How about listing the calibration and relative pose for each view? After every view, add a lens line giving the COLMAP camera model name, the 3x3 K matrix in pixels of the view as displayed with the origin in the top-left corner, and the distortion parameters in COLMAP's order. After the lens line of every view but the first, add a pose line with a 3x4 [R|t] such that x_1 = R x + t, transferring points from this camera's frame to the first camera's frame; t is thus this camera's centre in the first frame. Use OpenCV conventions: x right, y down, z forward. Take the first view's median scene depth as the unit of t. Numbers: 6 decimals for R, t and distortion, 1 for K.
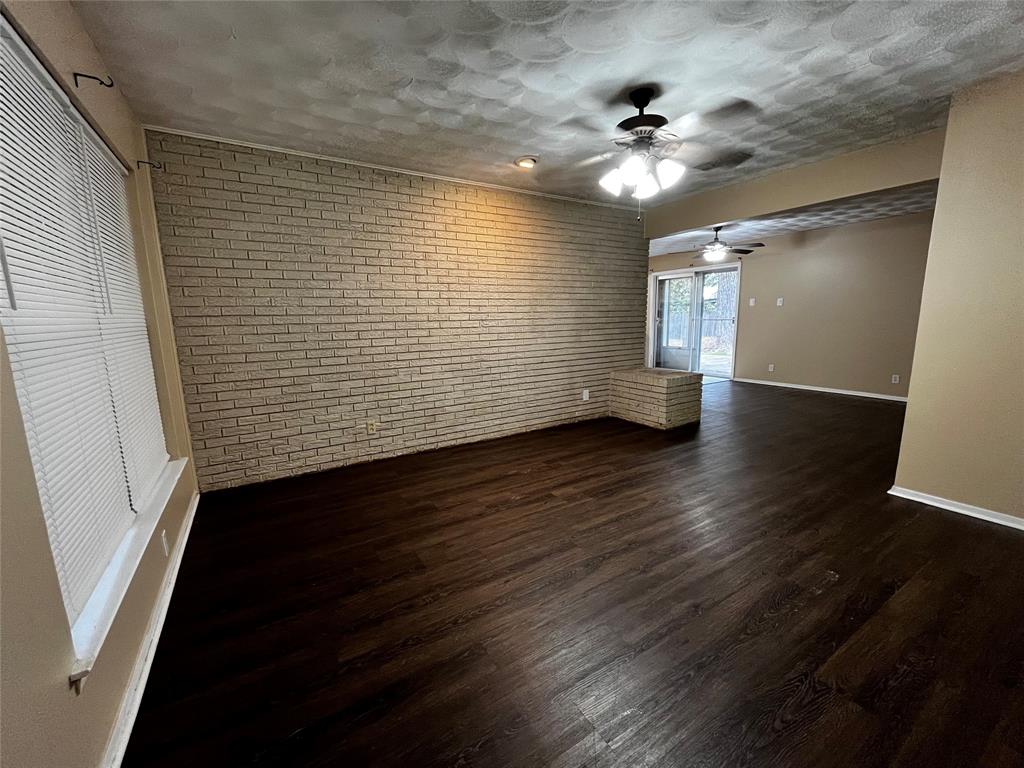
lens RADIAL K [[413.1, 0, 513.8], [0, 413.1, 389.1], [0, 0, 1]] dist [-0.002678, -0.000435]
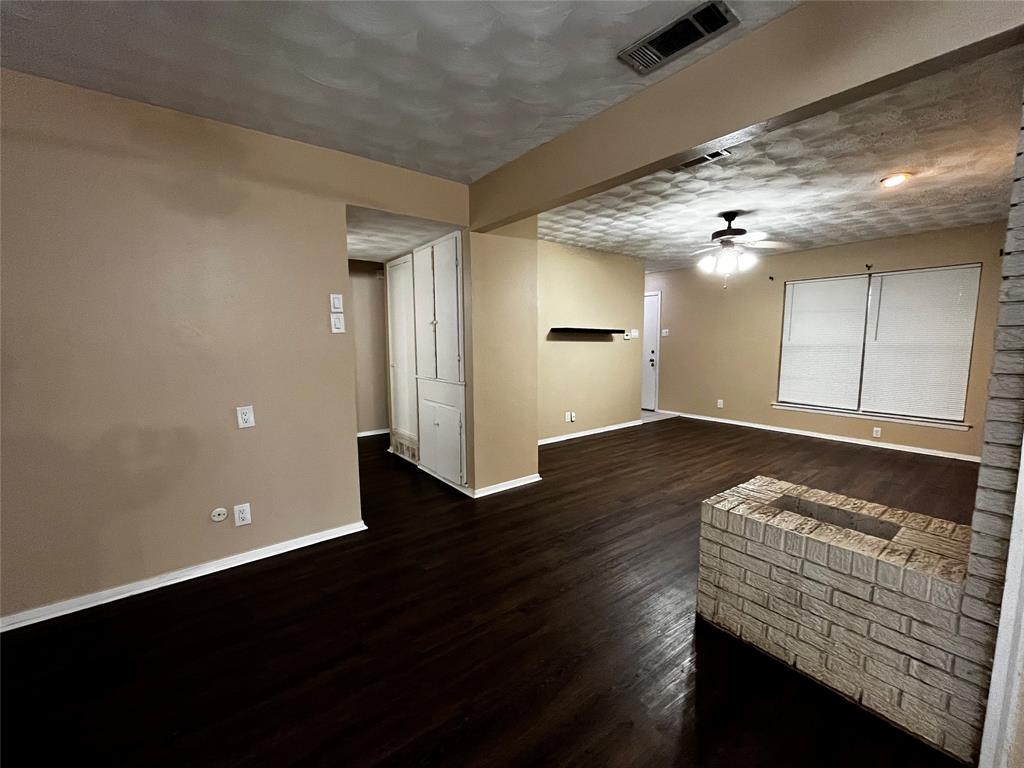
lens RADIAL K [[413.1, 0, 510.3], [0, 413.1, 384.8], [0, 0, 1]] dist [-0.002678, -0.000435]
pose [[-0.995106, 0.032838, -0.093198, 0.941364], [0.005195, 0.959248, 0.282518, -0.363909], [0.098677, 0.280652, -0.954724, 1.869360]]
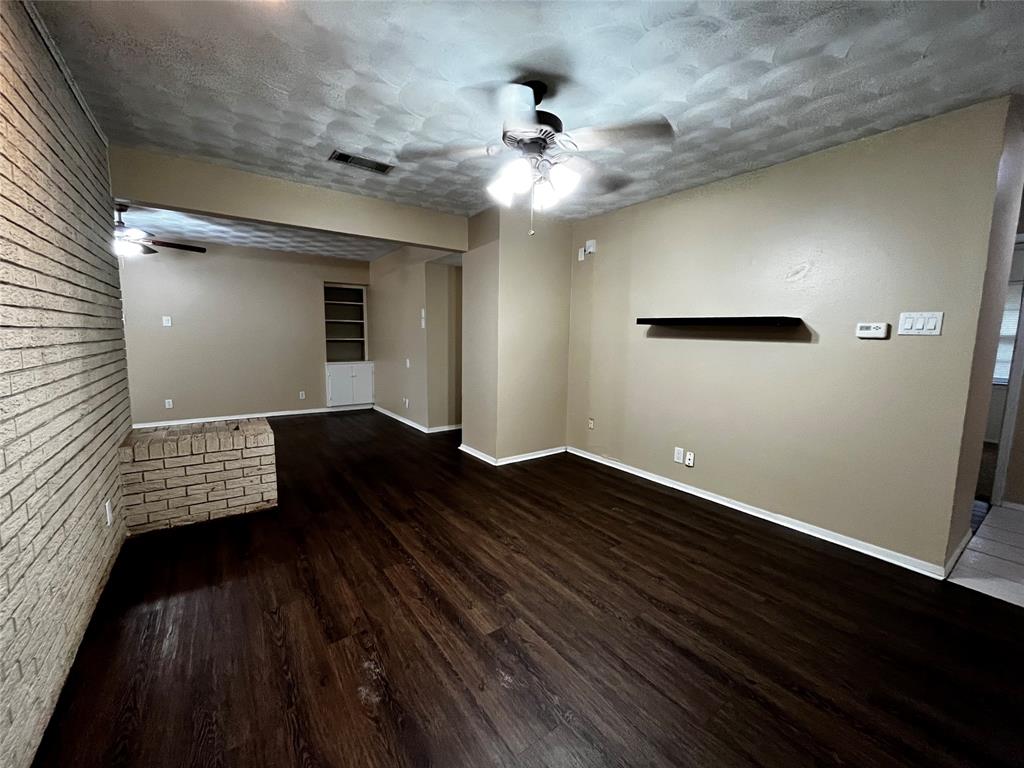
lens RADIAL K [[413.1, 0, 512.2], [0, 413.1, 383.0], [0, 0, 1]] dist [-0.002678, -0.000435]
pose [[-0.063508, -0.099280, 0.993031, -0.423902], [0.160977, 0.980990, 0.108371, -0.150508], [-0.984913, 0.166738, -0.046319, 0.828434]]
